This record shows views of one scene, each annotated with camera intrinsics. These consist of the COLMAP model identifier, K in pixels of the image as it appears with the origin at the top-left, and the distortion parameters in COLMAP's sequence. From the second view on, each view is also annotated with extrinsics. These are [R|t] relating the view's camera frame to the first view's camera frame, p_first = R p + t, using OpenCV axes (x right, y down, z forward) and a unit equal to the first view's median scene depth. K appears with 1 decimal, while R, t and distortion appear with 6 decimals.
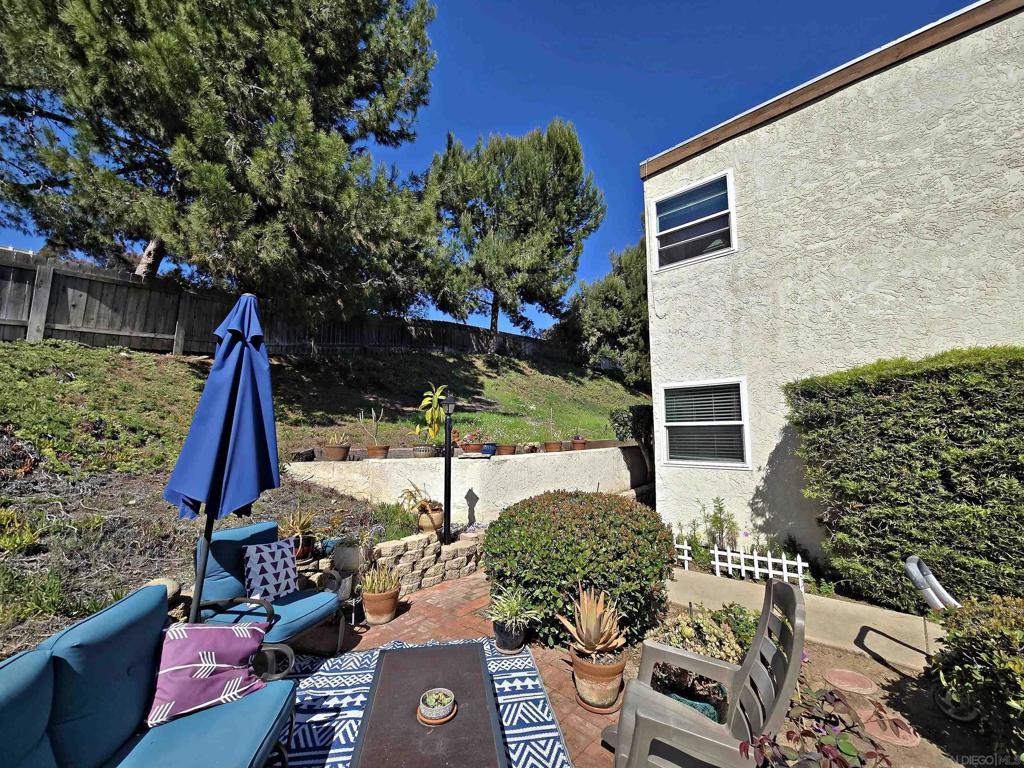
lens RADIAL K [[419.8, 0, 513.3], [0, 419.8, 382.6], [0, 0, 1]] dist [-0.000858, -0.000014]
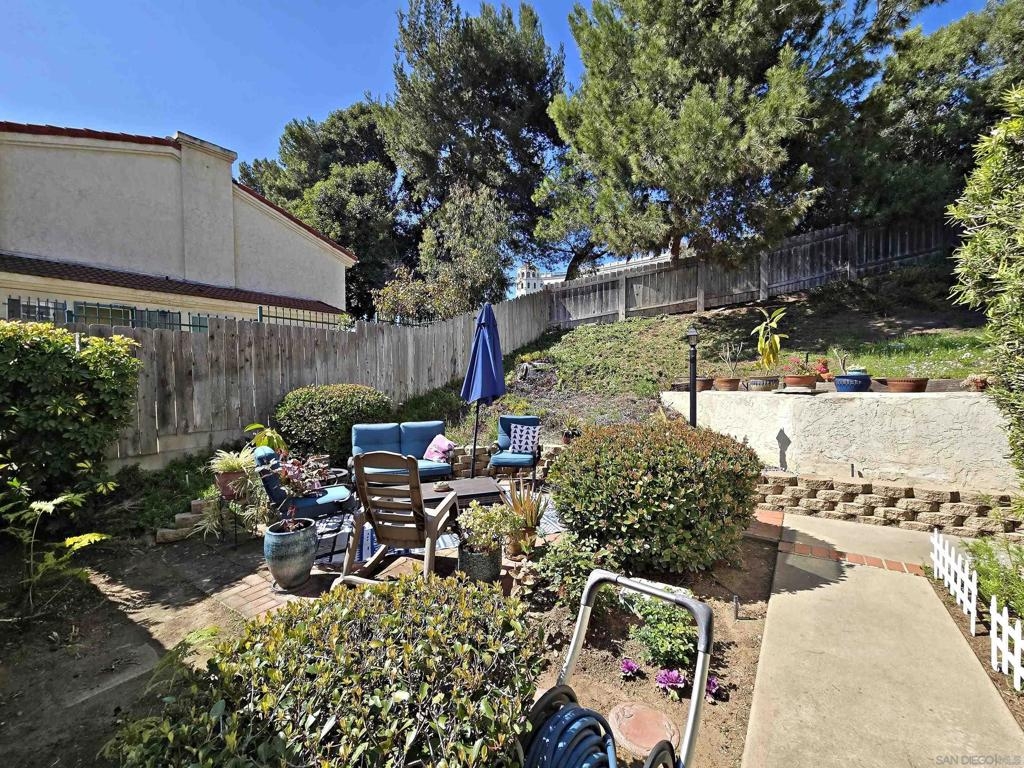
lens RADIAL K [[419.8, 0, 513.6], [0, 419.8, 383.8], [0, 0, 1]] dist [-0.000858, -0.000014]
pose [[0.106639, 0.009296, -0.994254, 0.527099], [0.130884, 0.991124, 0.023305, 0.059189], [0.985646, -0.132618, 0.104476, 0.315893]]
